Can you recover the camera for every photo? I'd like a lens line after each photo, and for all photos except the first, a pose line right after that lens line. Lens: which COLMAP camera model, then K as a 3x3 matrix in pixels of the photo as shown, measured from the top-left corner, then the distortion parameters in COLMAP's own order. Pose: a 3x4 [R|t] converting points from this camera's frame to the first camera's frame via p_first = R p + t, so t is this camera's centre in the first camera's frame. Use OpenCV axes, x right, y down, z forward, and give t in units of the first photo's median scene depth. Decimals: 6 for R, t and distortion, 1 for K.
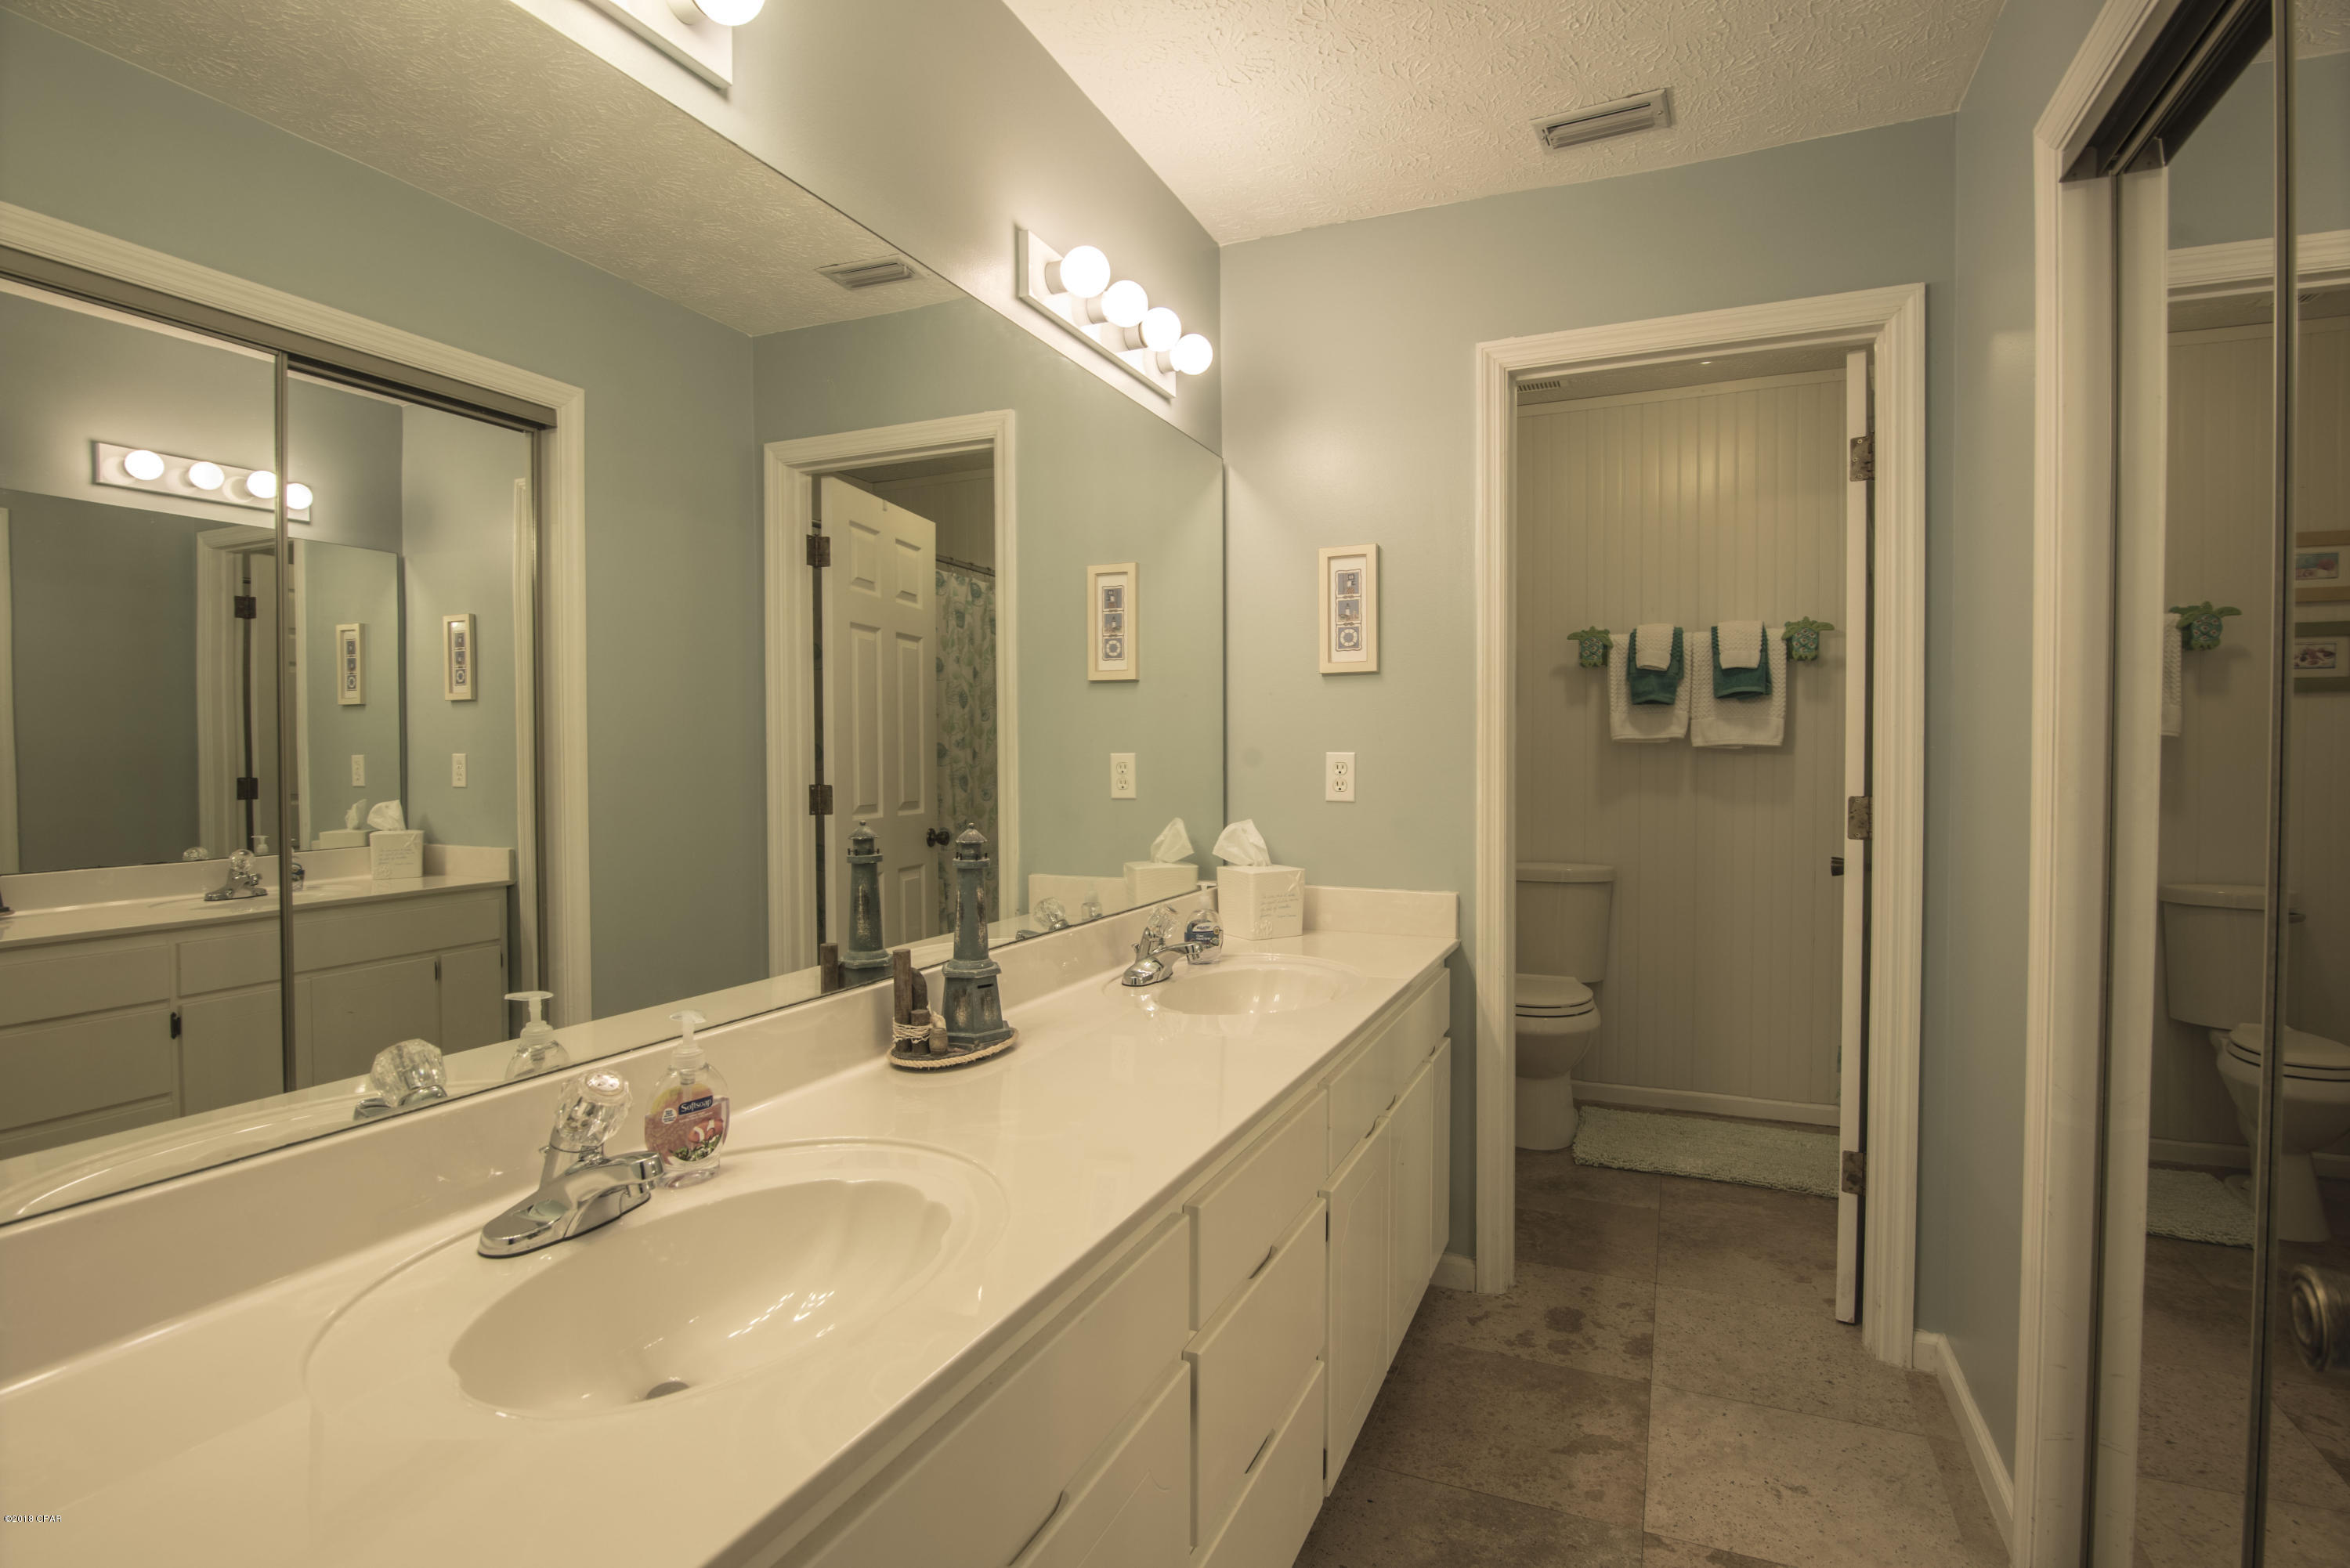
lens RADIAL K [[1174.3, 0, 1174.9], [0, 1174.3, 785.7], [0, 0, 1]] dist [-0.016002, -0.000416]
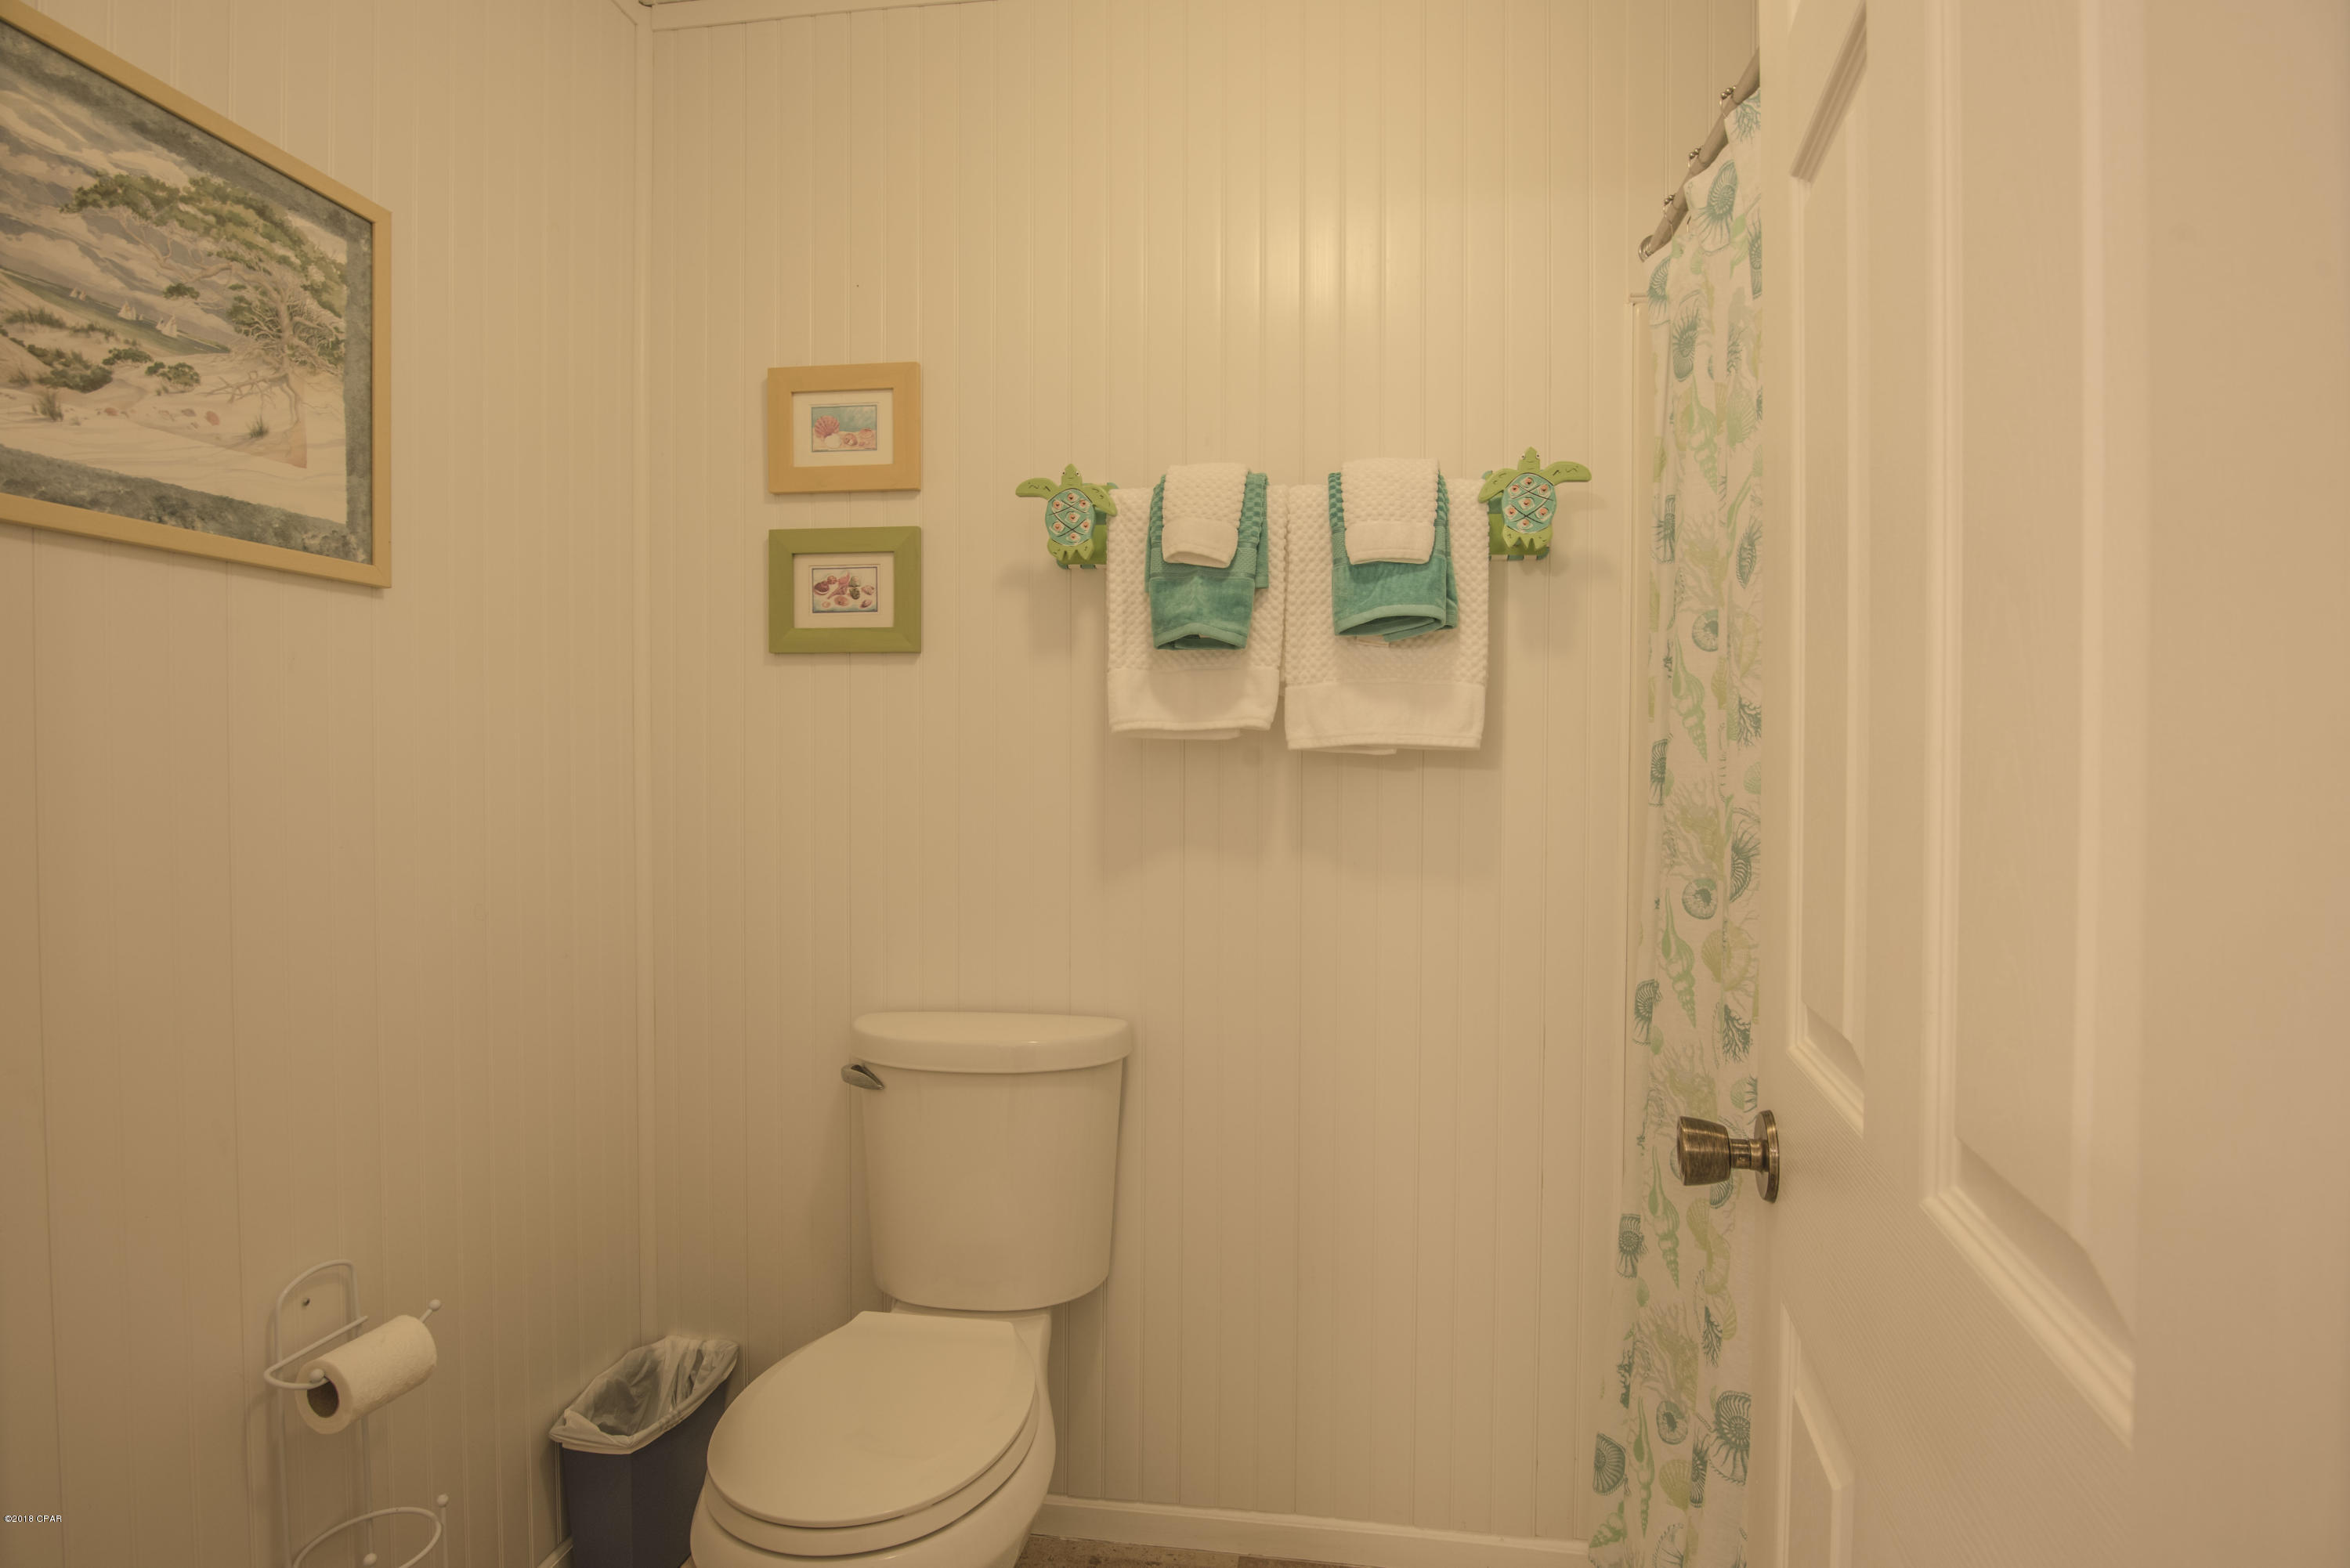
lens RADIAL K [[1174.3, 0, 1175.8], [0, 1174.3, 778.7], [0, 0, 1]] dist [-0.016002, -0.000416]
pose [[0.963026, -0.002269, 0.269401, 0.287323], [0.004972, 0.999944, -0.009351, -0.018717], [-0.269364, 0.010344, 0.962983, 0.599350]]
